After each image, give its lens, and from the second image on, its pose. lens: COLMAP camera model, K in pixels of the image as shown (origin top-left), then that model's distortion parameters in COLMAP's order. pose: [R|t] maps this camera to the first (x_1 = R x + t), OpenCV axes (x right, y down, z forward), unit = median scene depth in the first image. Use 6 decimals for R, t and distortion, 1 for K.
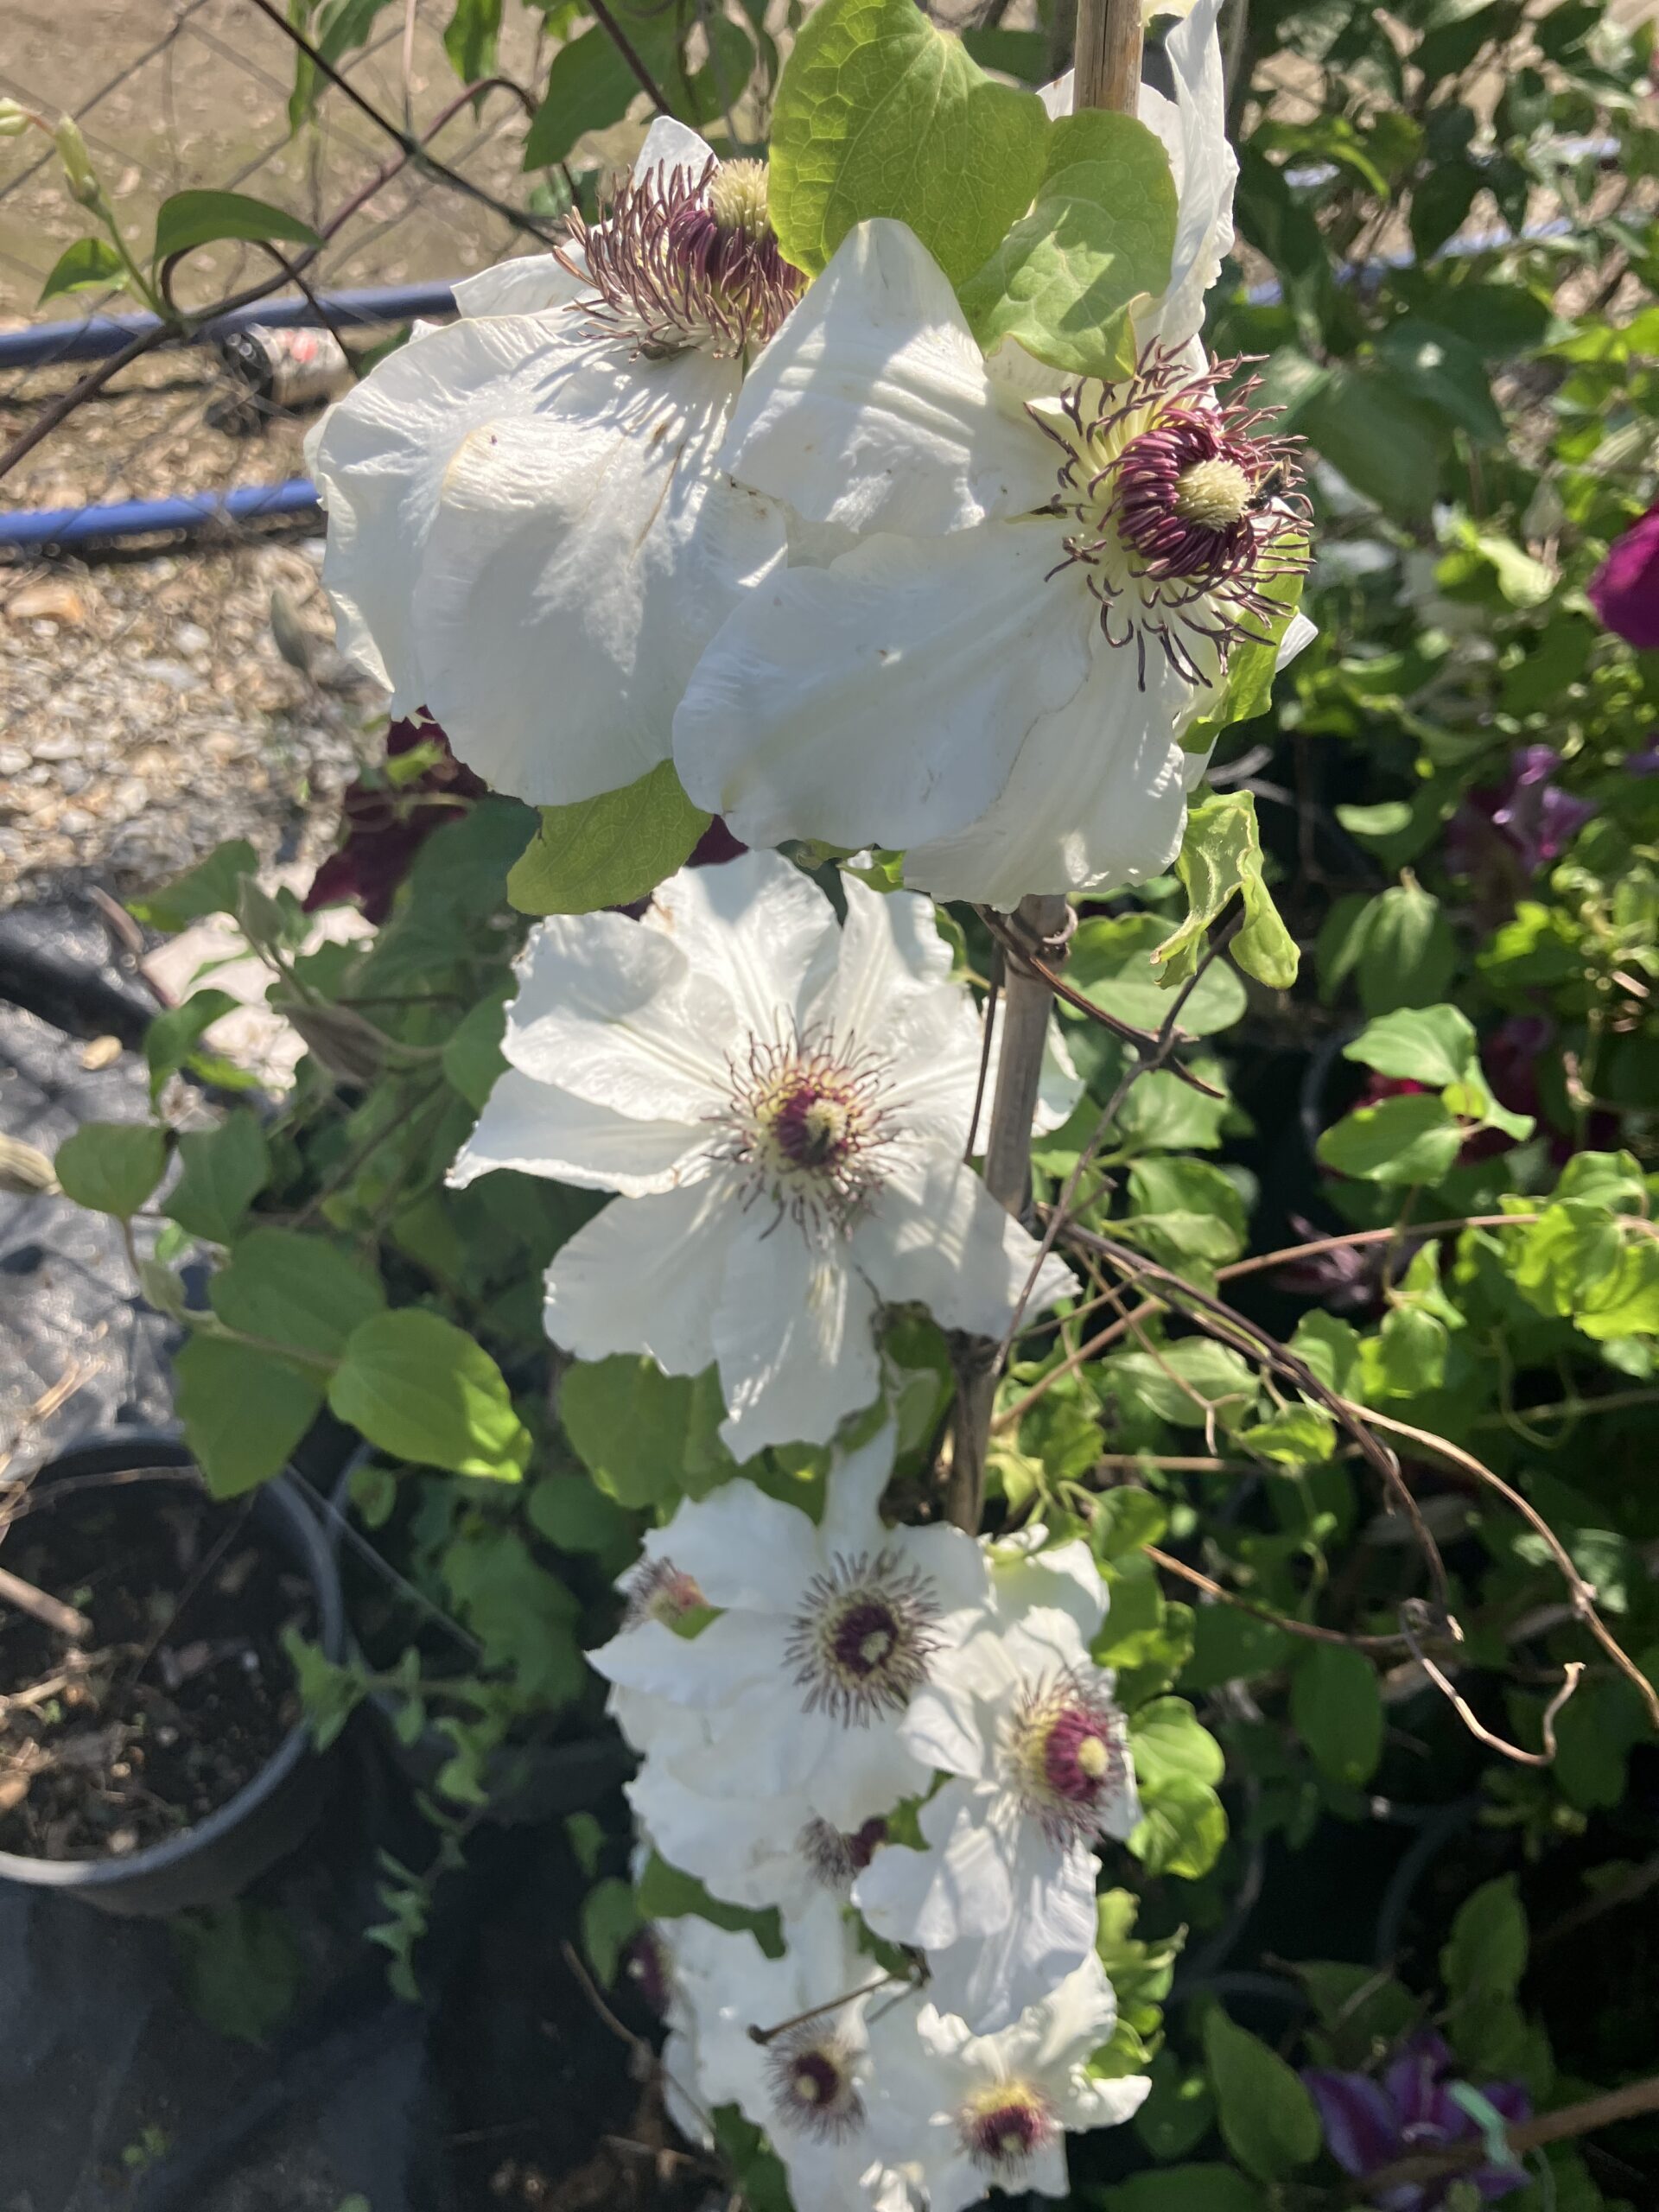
lens RADIAL K [[1843.0, 0, 815.6], [0, 1843.0, 1110.6], [0, 0, 1]] dist [0.038499, -0.043109]
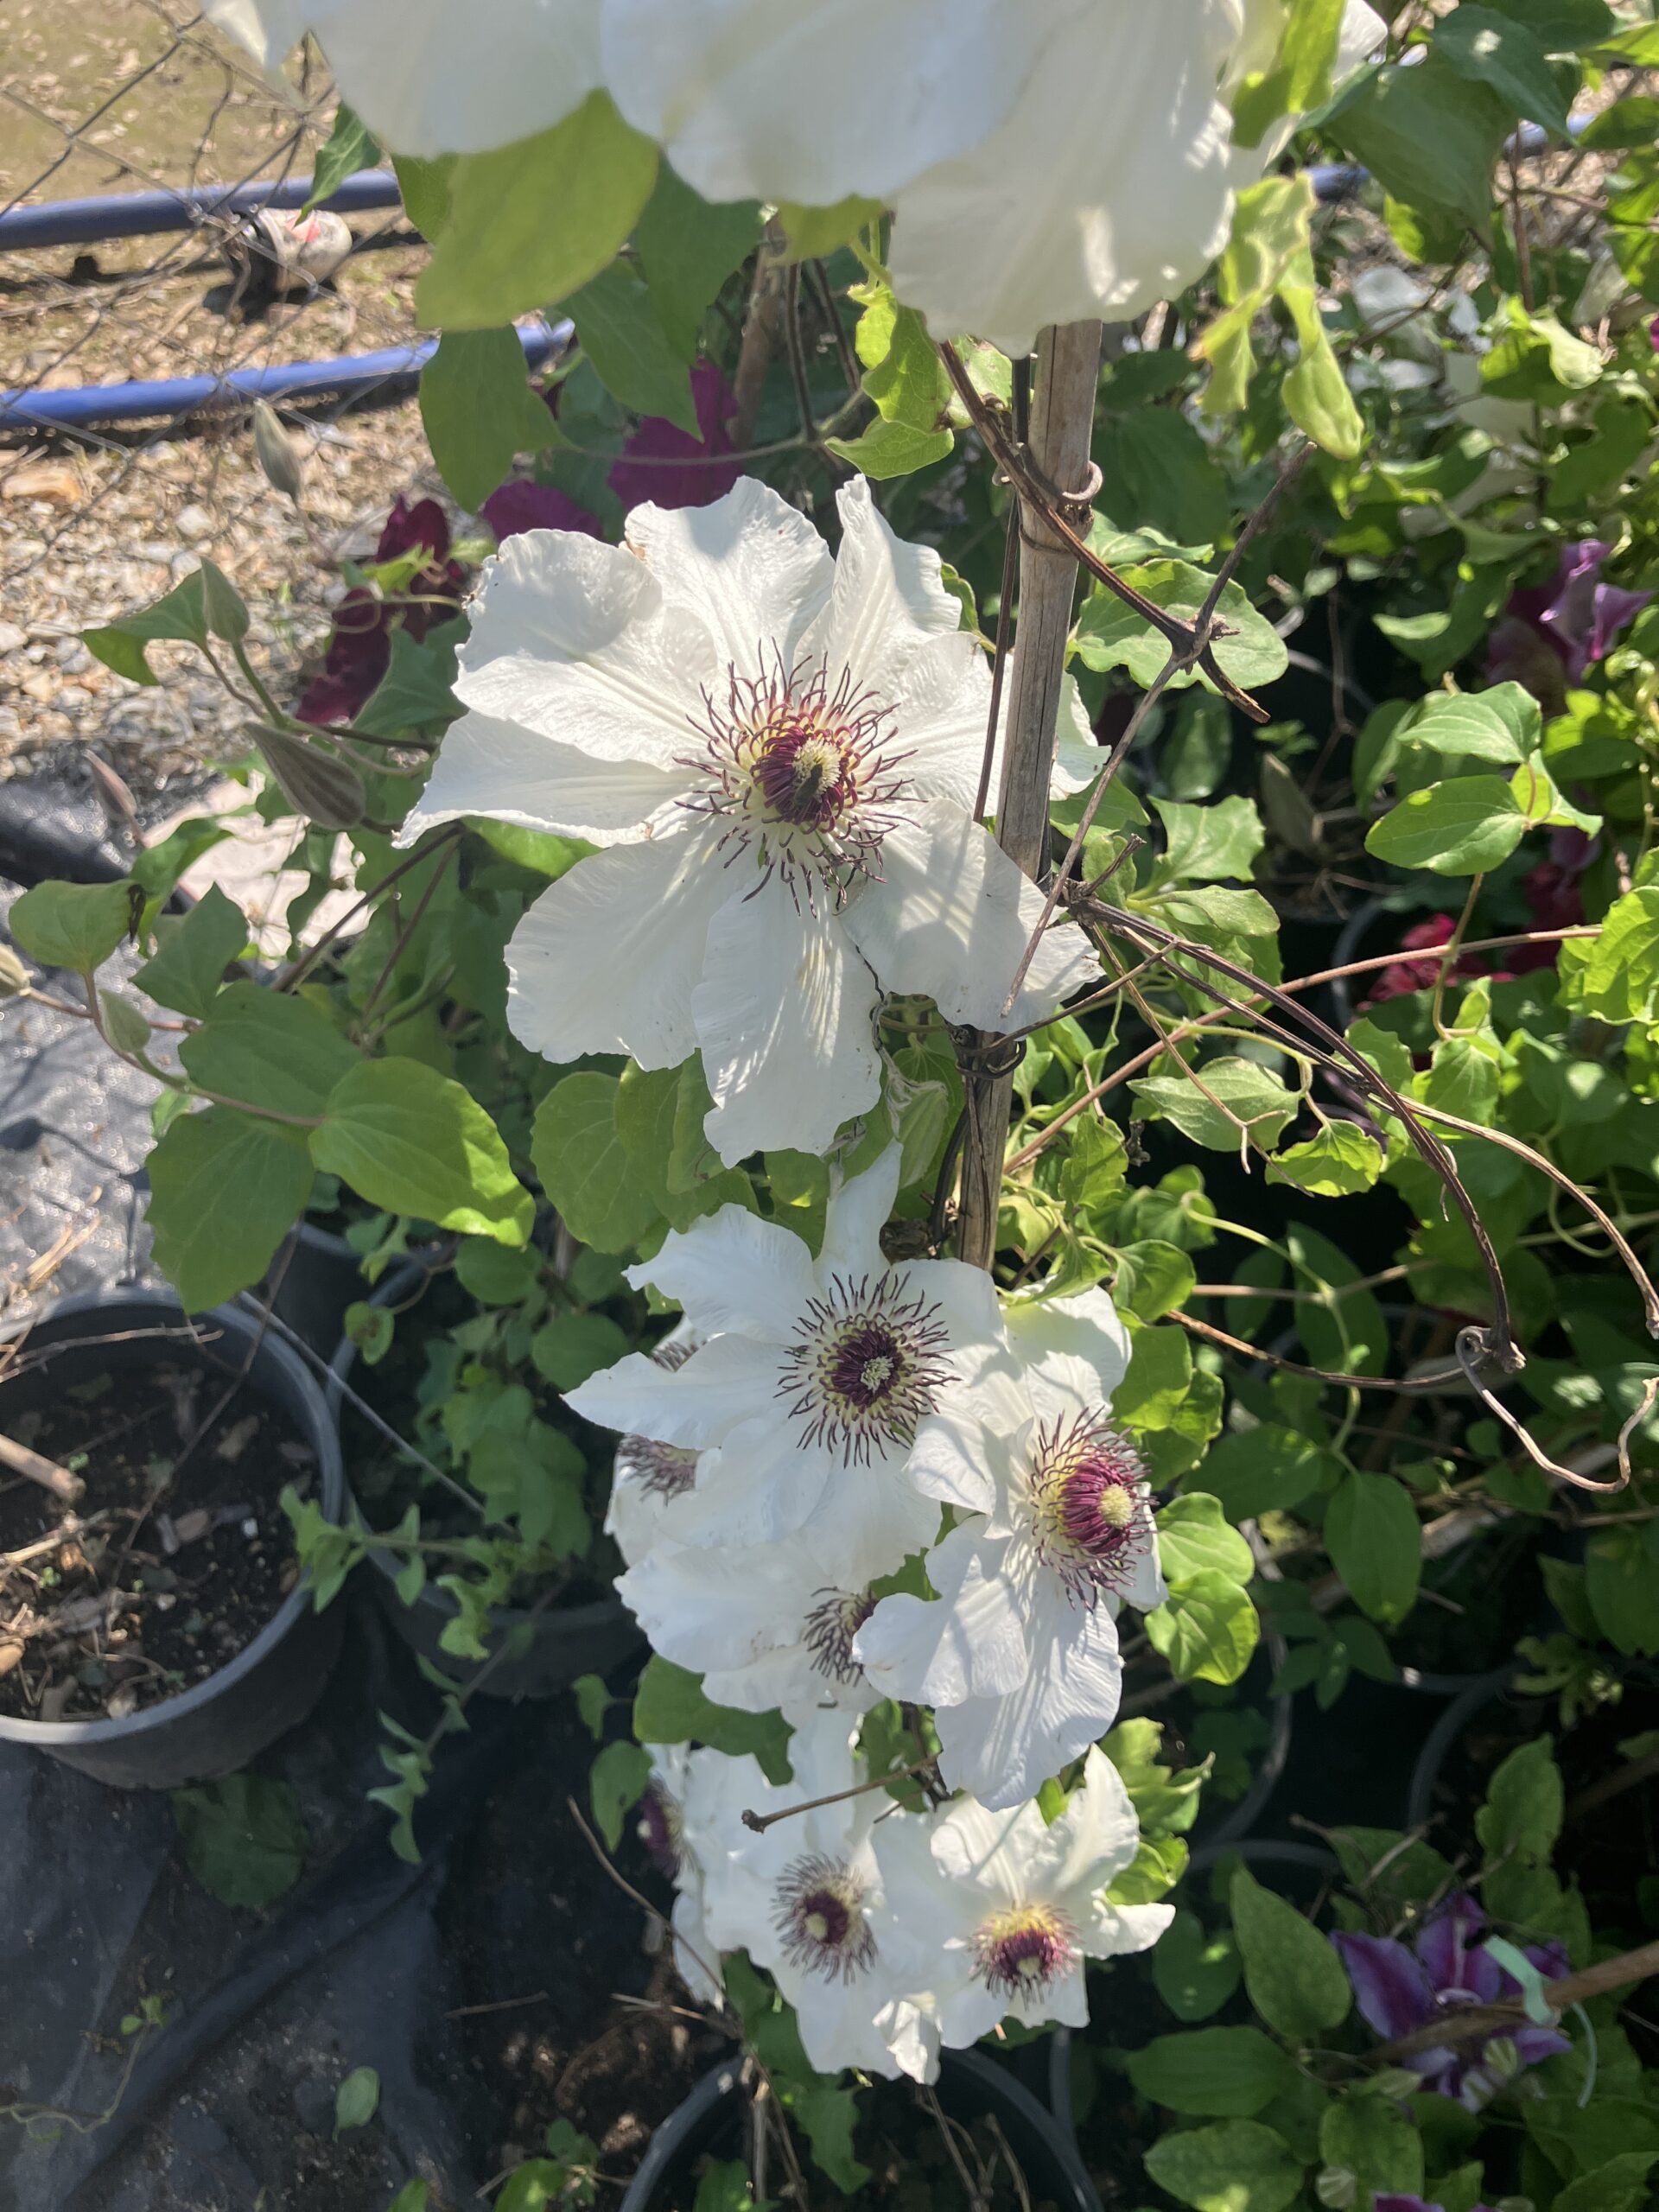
lens RADIAL K [[1827.0, 0, 829.5], [0, 1827.0, 1106.0], [0, 0, 1]] dist [0.028633, -0.002323]
pose [[0.999983, -0.003406, -0.004745, 0.009151], [0.003523, 0.999685, 0.024851, 0.090221], [0.004659, -0.024868, 0.999680, 0.070745]]
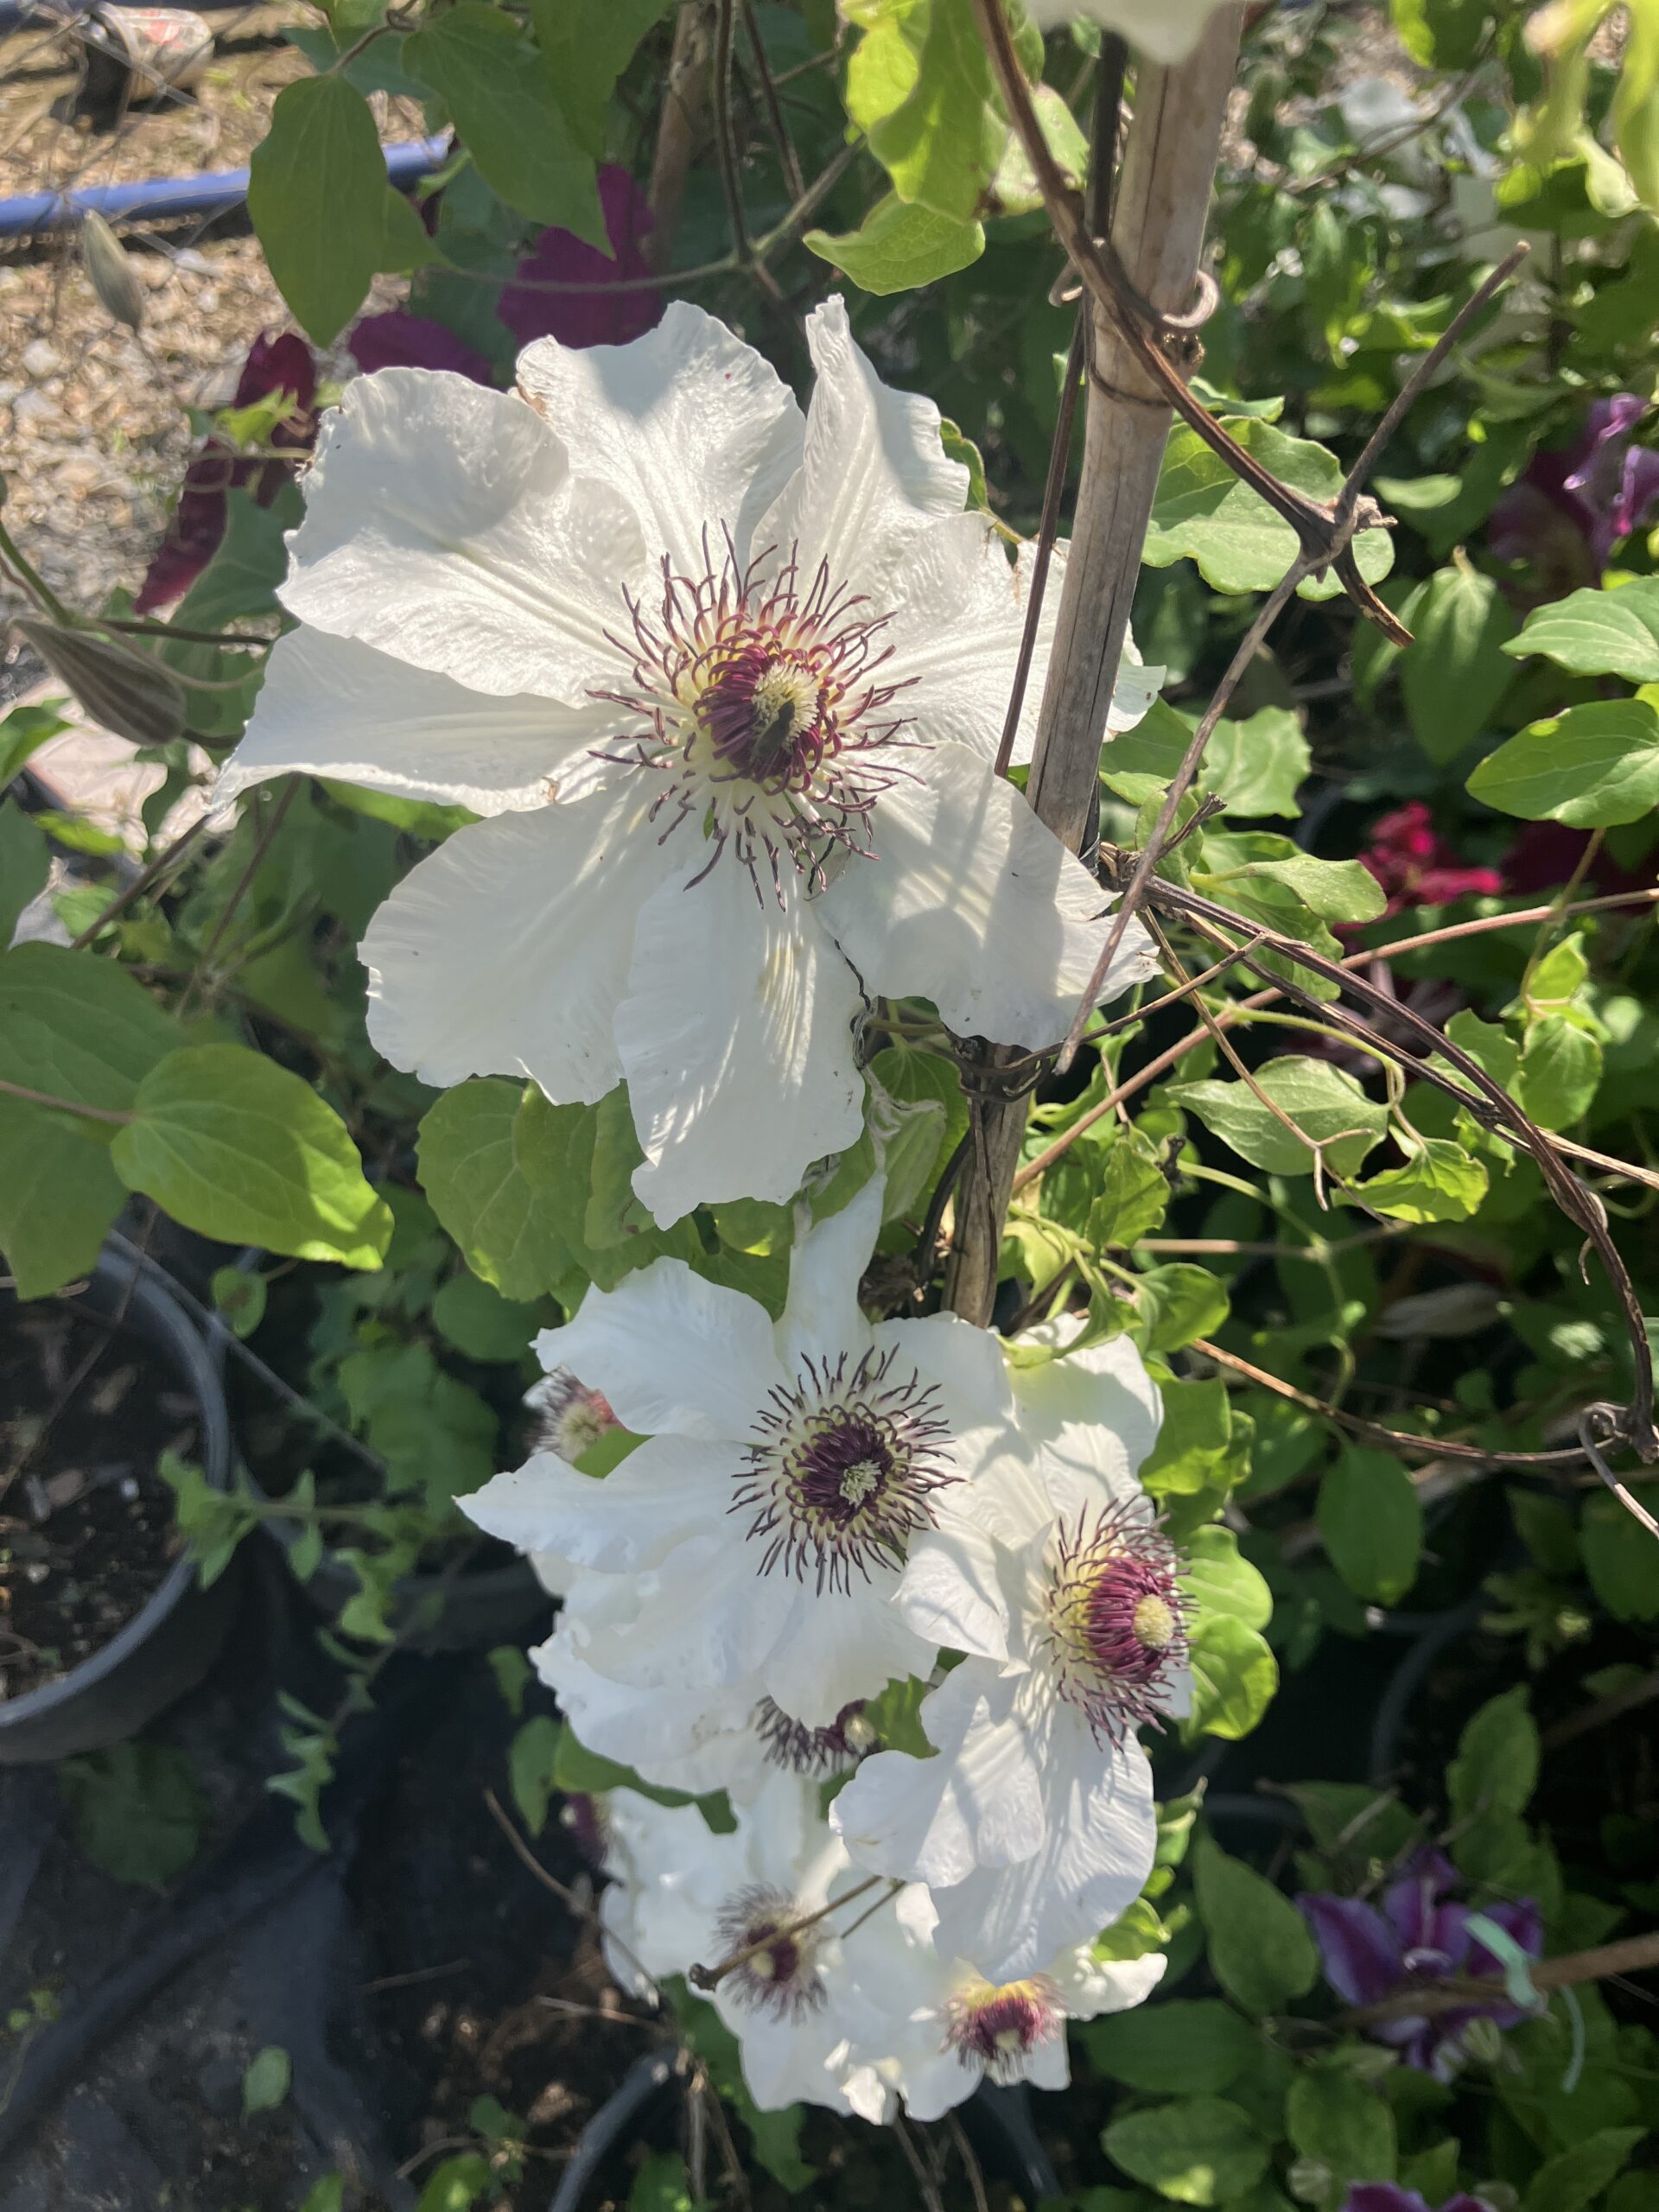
lens RADIAL K [[1827.0, 0, 829.5], [0, 1827.0, 1106.0], [0, 0, 1]] dist [0.028633, -0.002323]
pose [[0.999067, -0.012045, 0.041466, -0.004491], [0.007948, 0.995195, 0.097587, 0.051550], [-0.042442, -0.097166, 0.994363, 0.211636]]
